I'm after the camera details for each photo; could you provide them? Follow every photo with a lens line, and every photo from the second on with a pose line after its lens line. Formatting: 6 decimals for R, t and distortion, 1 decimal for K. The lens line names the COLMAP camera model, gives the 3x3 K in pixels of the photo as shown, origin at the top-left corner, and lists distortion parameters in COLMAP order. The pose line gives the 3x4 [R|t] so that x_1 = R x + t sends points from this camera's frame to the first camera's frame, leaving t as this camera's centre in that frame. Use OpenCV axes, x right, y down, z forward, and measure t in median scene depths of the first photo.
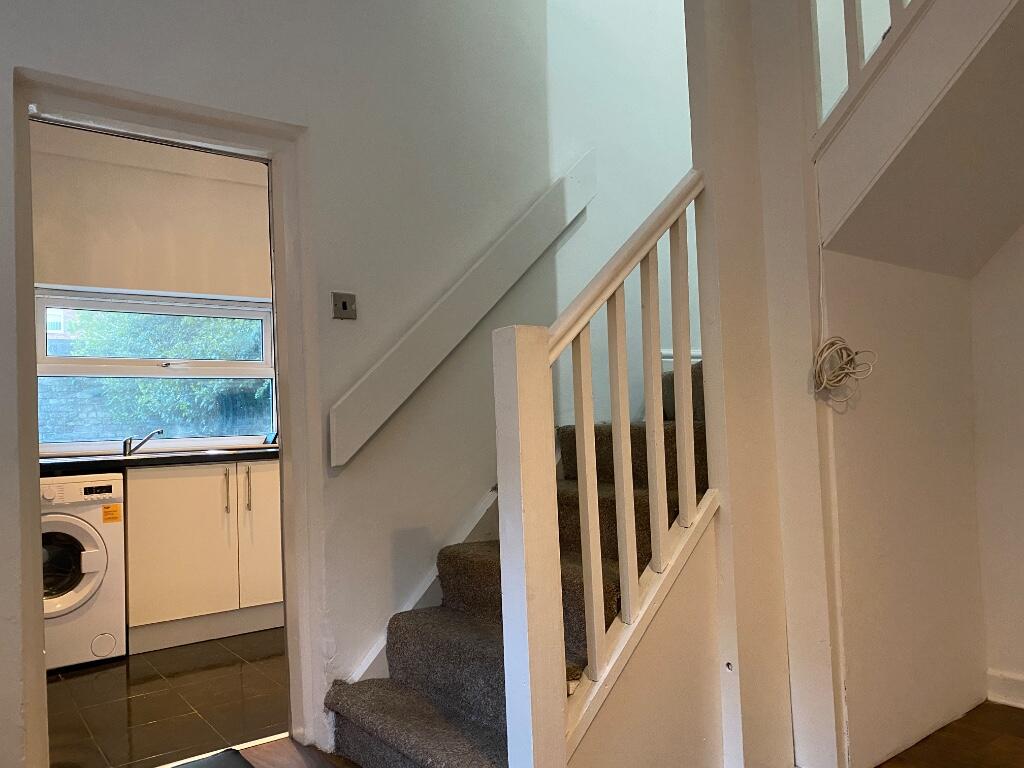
lens RADIAL K [[775.8, 0, 503.4], [0, 775.8, 400.3], [0, 0, 1]] dist [0.005387, -0.005955]
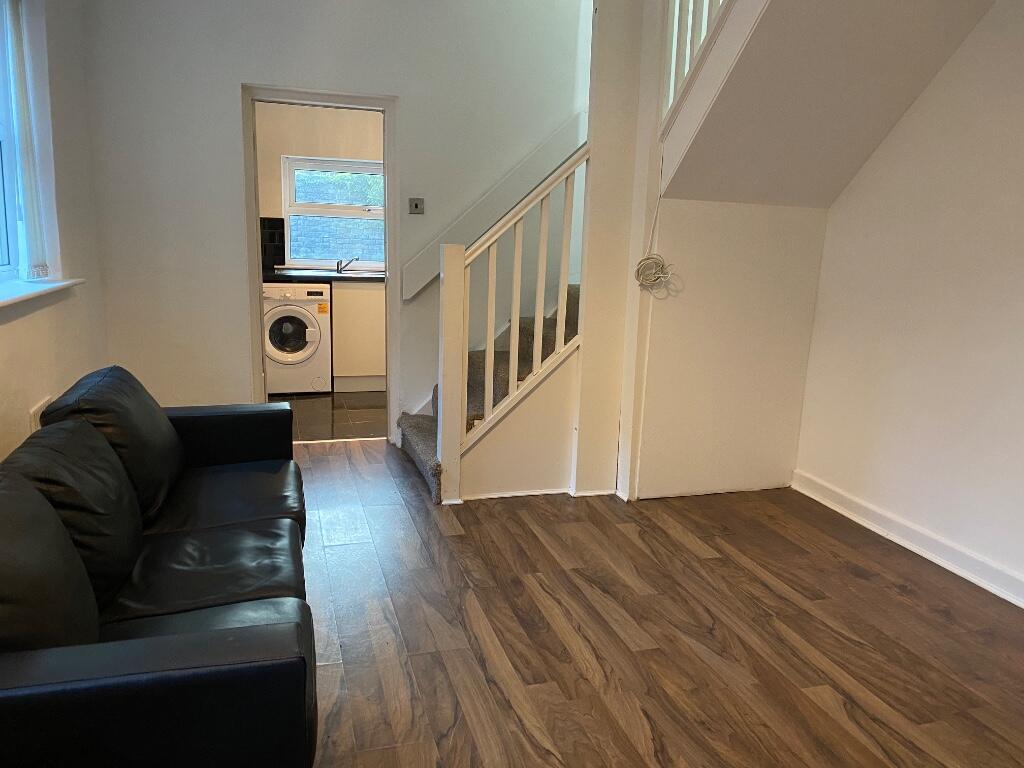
lens RADIAL K [[773.9, 0, 526.8], [0, 773.9, 397.8], [0, 0, 1]] dist [0.003722, -0.001218]
pose [[0.945022, 0.135624, -0.297557, 0.611530], [-0.058784, 0.965572, 0.253406, -0.164712], [0.321680, -0.221983, 0.920459, -0.614390]]
